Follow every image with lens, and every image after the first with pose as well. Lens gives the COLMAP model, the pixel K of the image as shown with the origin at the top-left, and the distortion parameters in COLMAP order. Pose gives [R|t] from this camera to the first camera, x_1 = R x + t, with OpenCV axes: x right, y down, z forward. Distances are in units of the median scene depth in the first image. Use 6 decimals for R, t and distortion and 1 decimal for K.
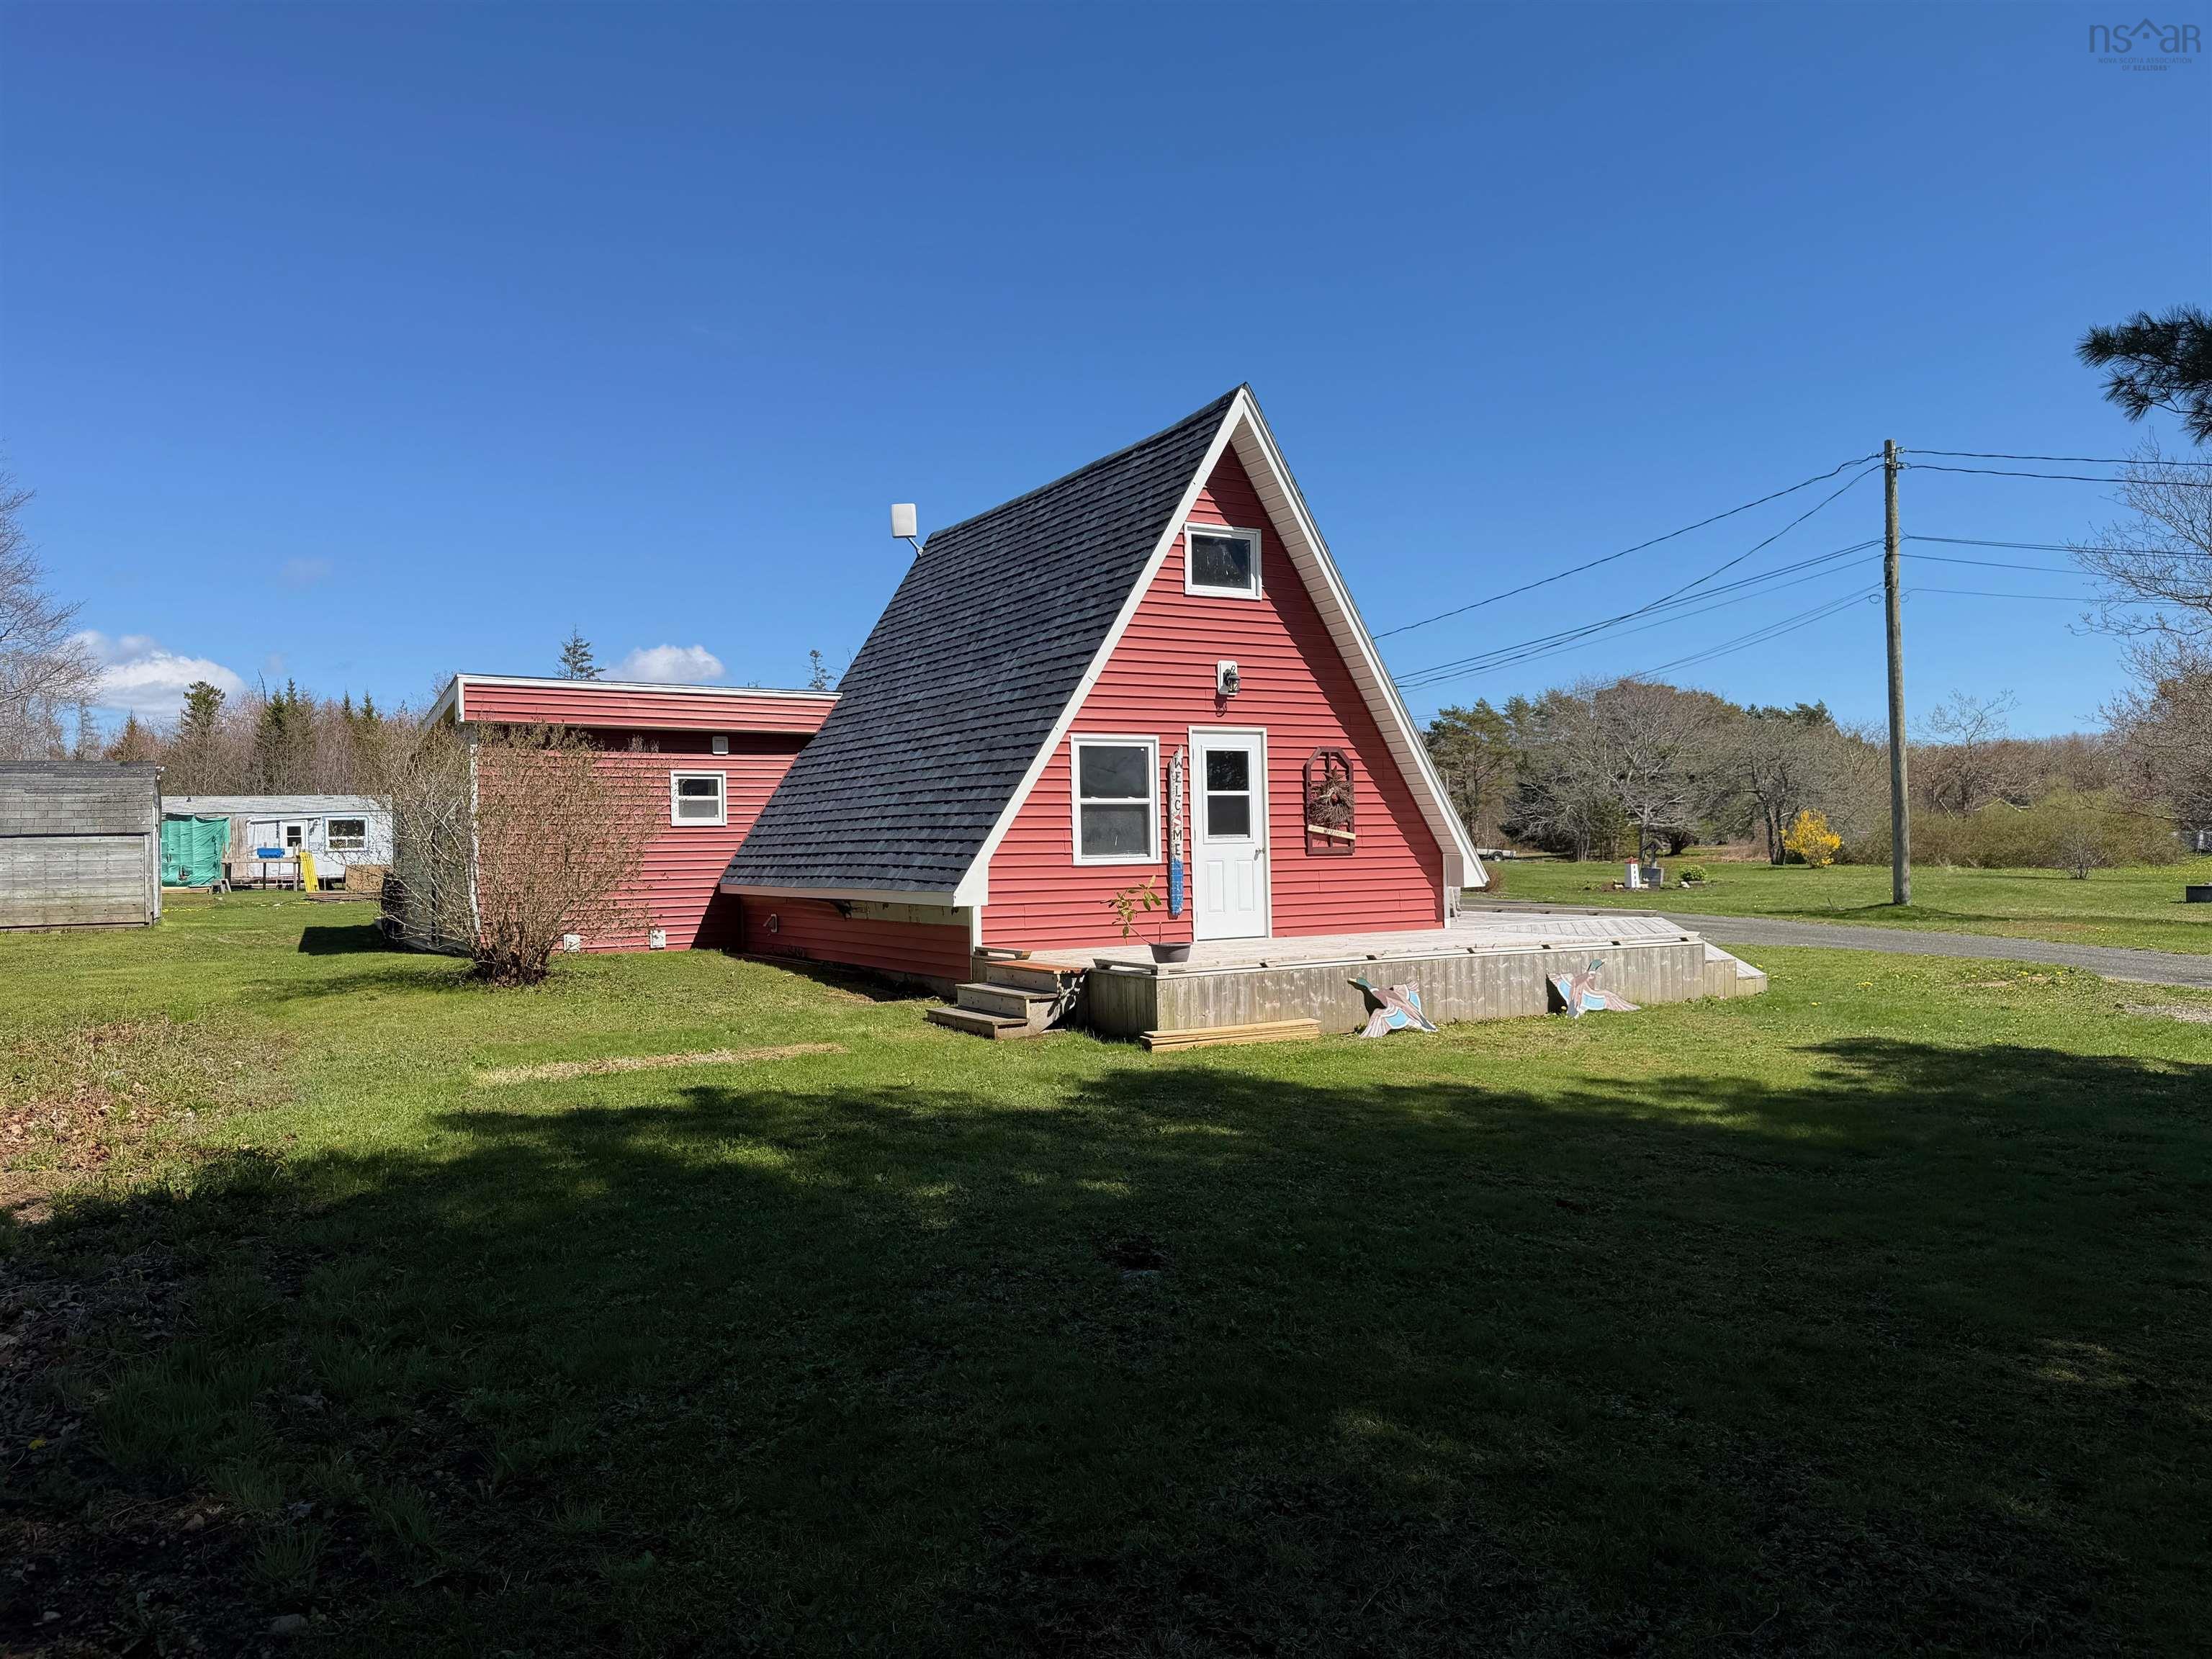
lens RADIAL K [[1558.3, 0, 1106.0], [0, 1558.3, 829.5], [0, 0, 1]] dist [0.122693, -0.181913]
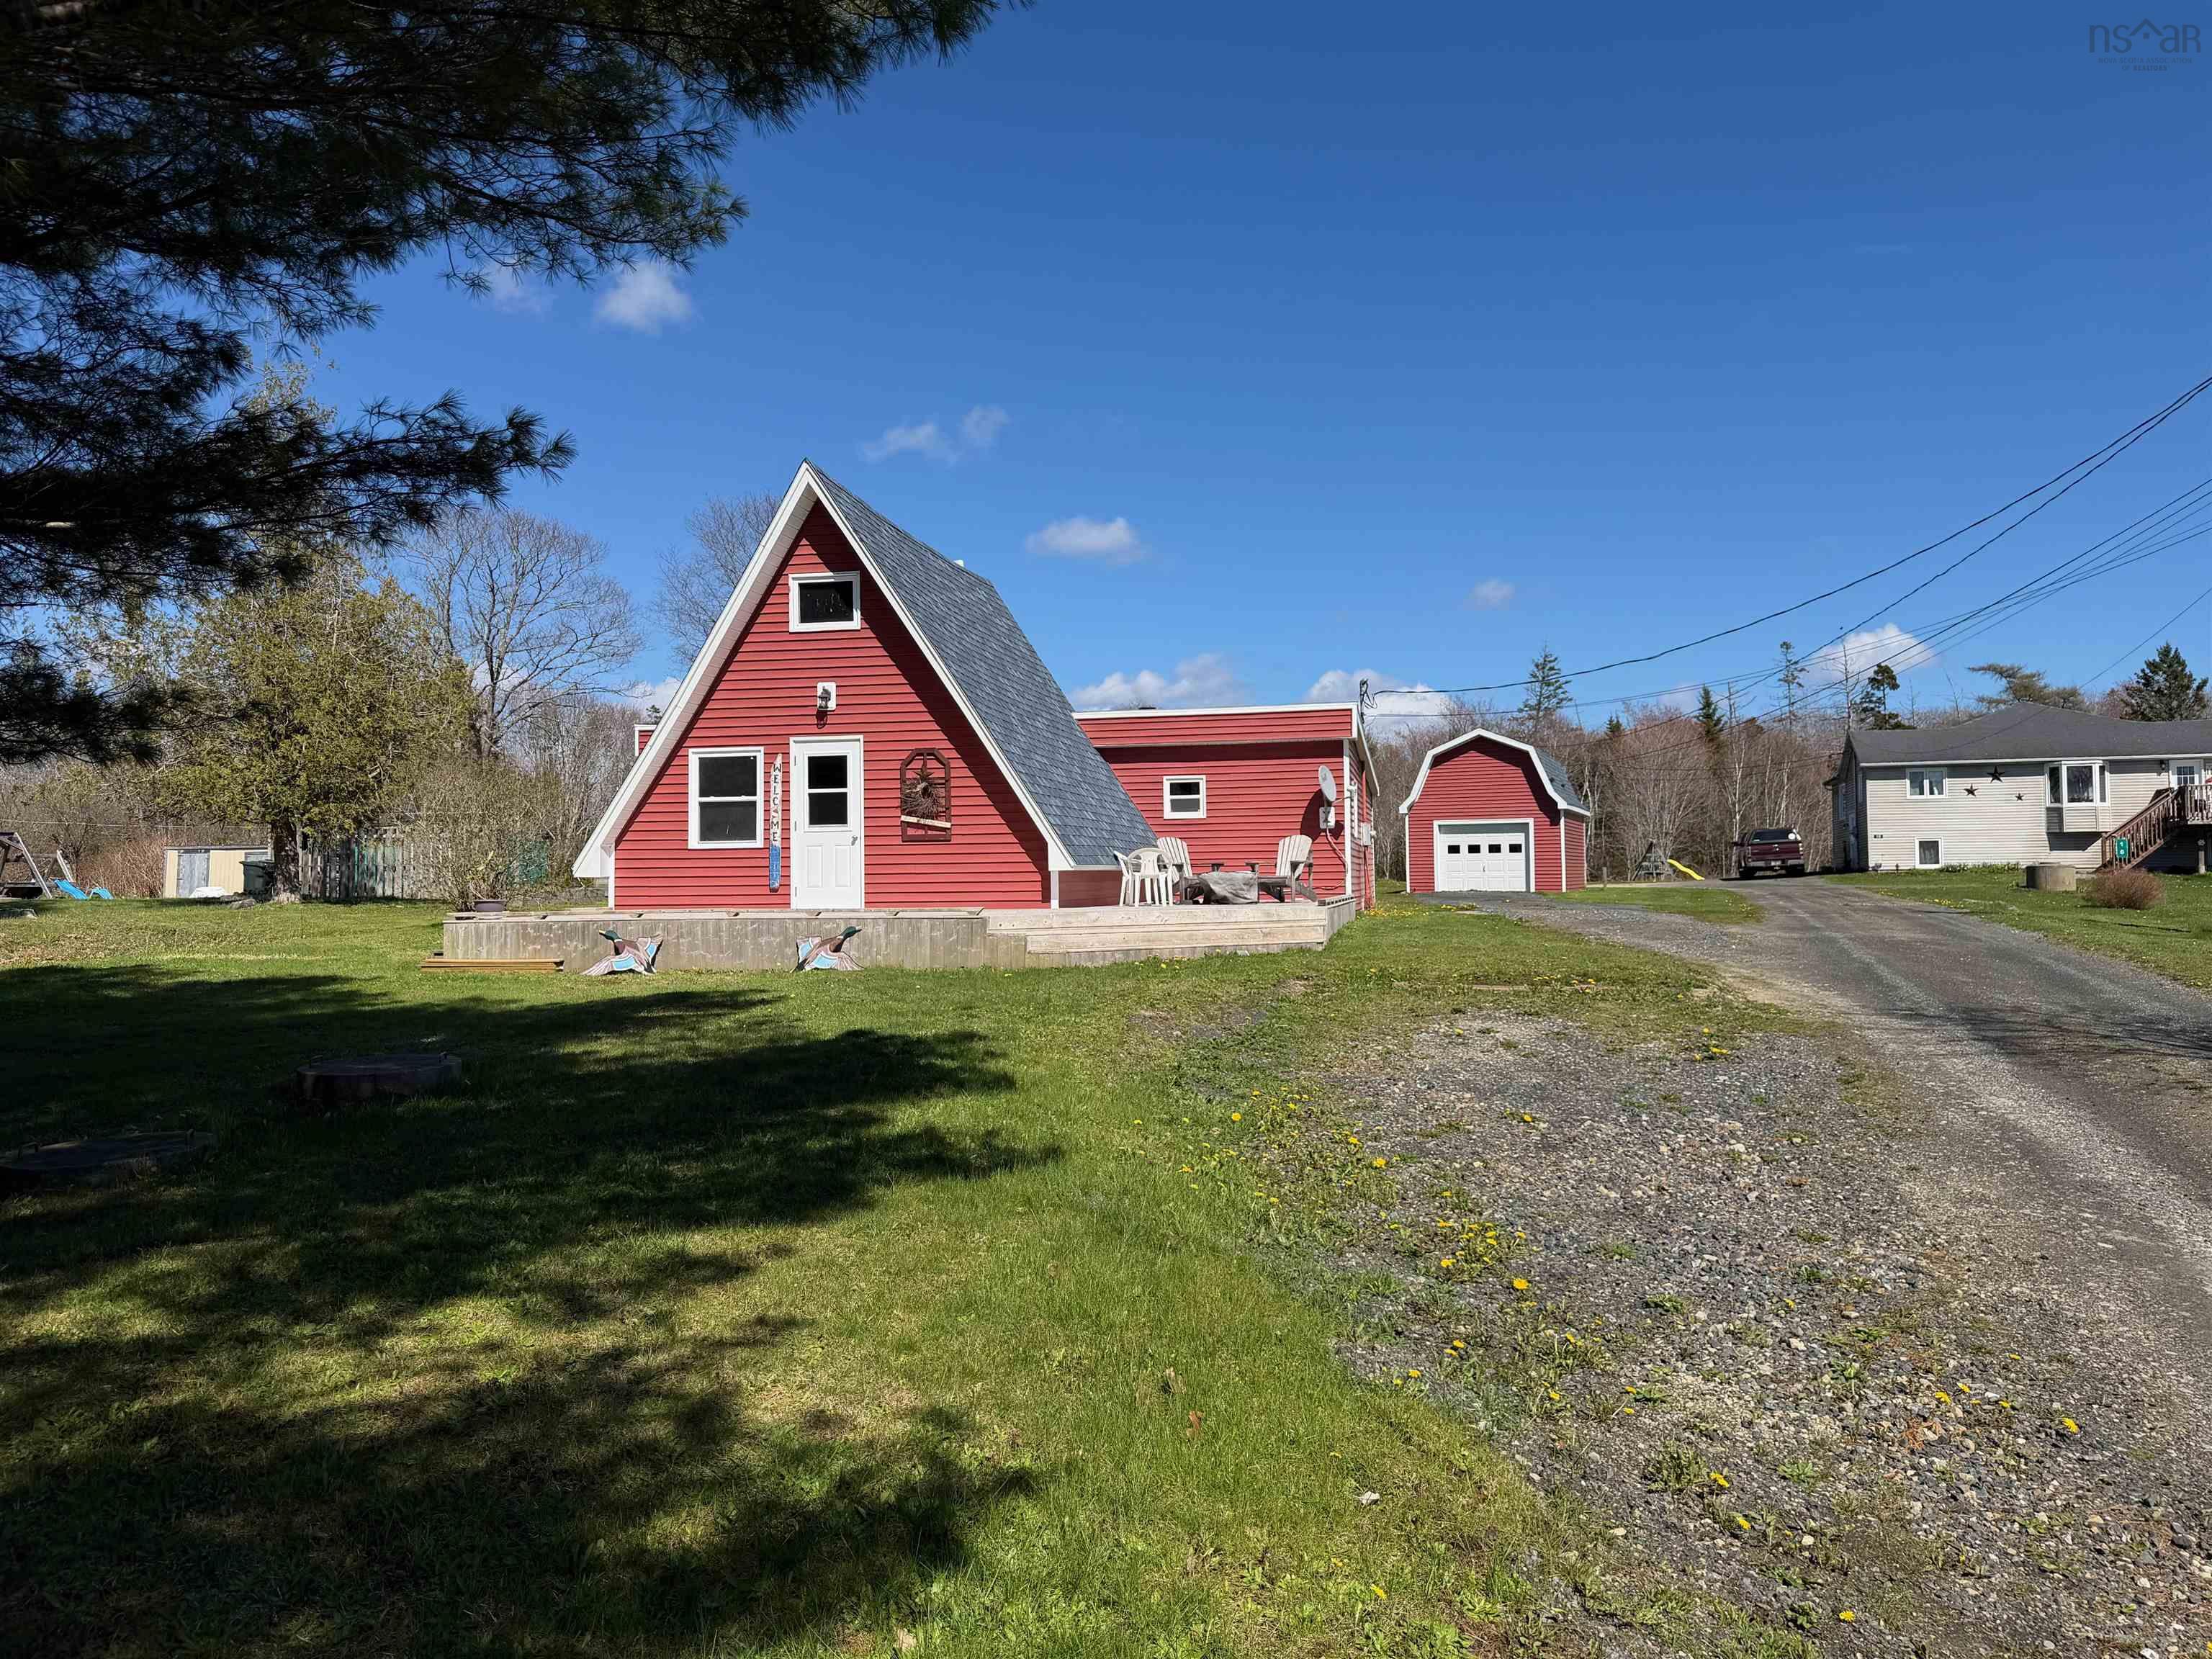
lens RADIAL K [[1558.3, 0, 1106.0], [0, 1558.3, 829.5], [0, 0, 1]] dist [0.122693, -0.181913]
pose [[0.747548, -0.010137, -0.664131, 1.063016], [0.005249, 0.999942, -0.009355, 0.019967], [0.664188, 0.003508, 0.747558, 0.232487]]
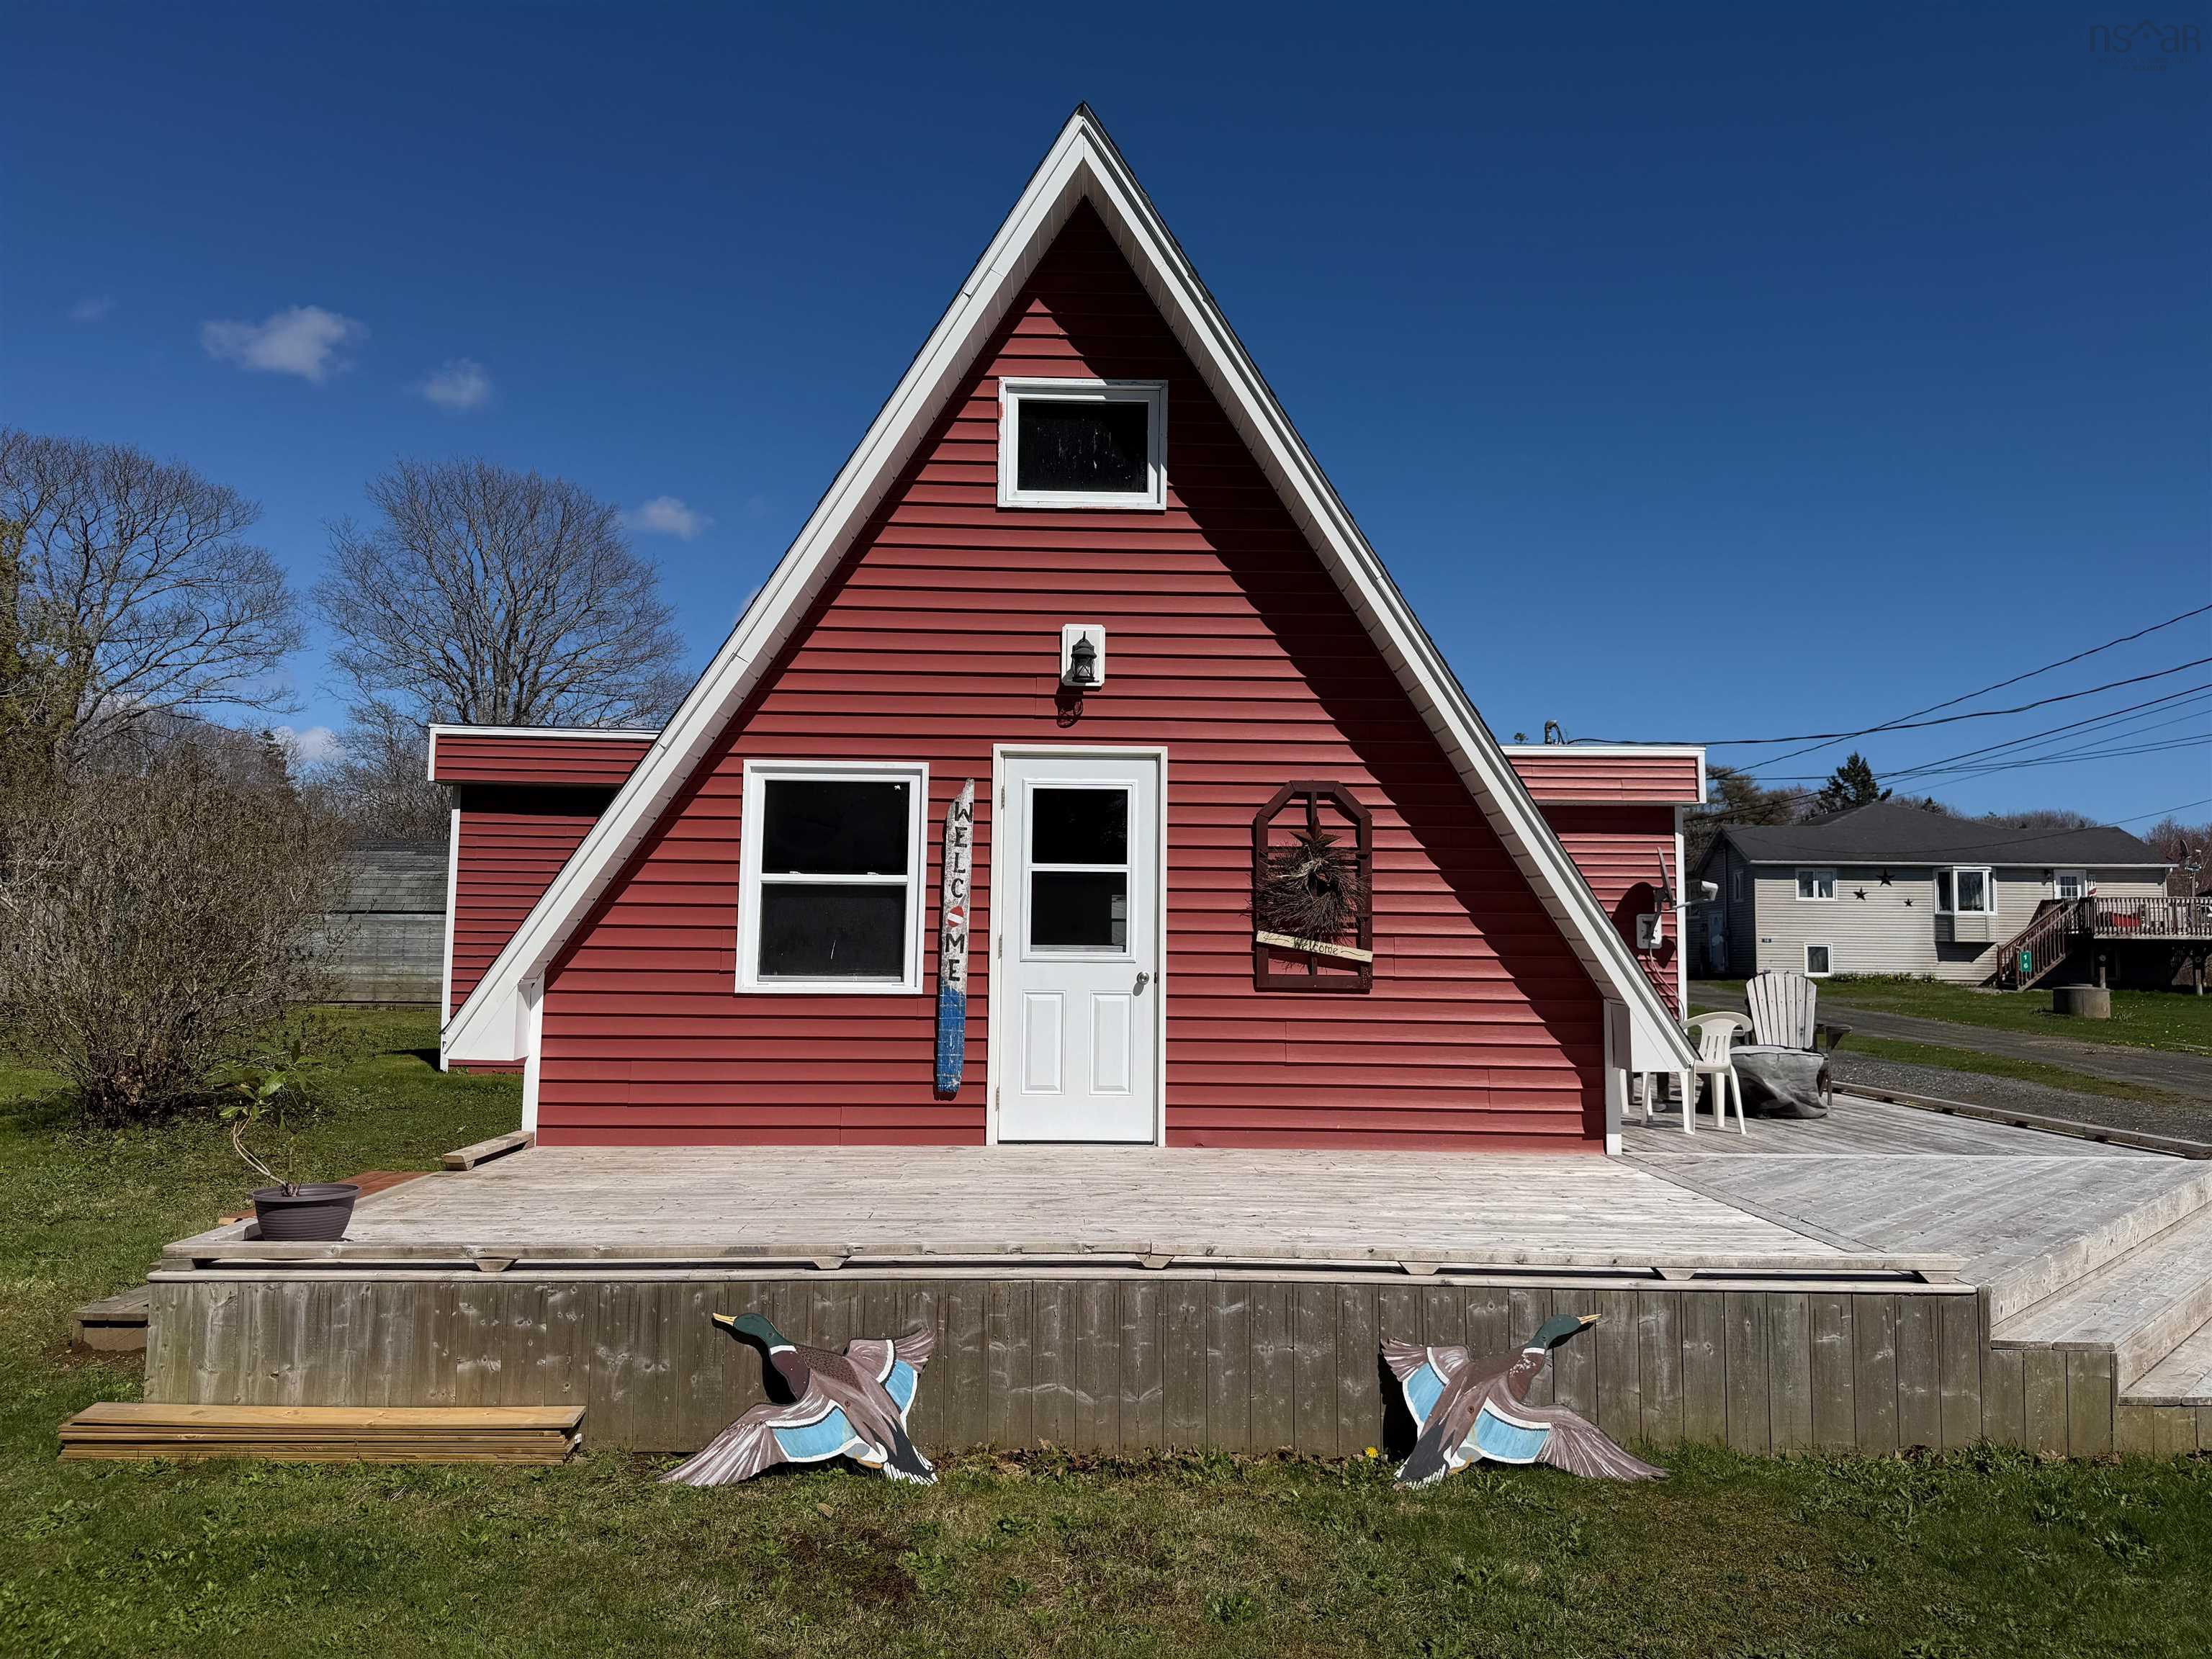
lens RADIAL K [[1558.3, 0, 1106.0], [0, 1558.3, 829.5], [0, 0, 1]] dist [0.122693, -0.181913]
pose [[0.877528, -0.005268, -0.479497, 0.347140], [-0.023784, 0.998231, -0.054494, -0.007541], [0.478936, 0.059224, 0.875850, 0.538467]]
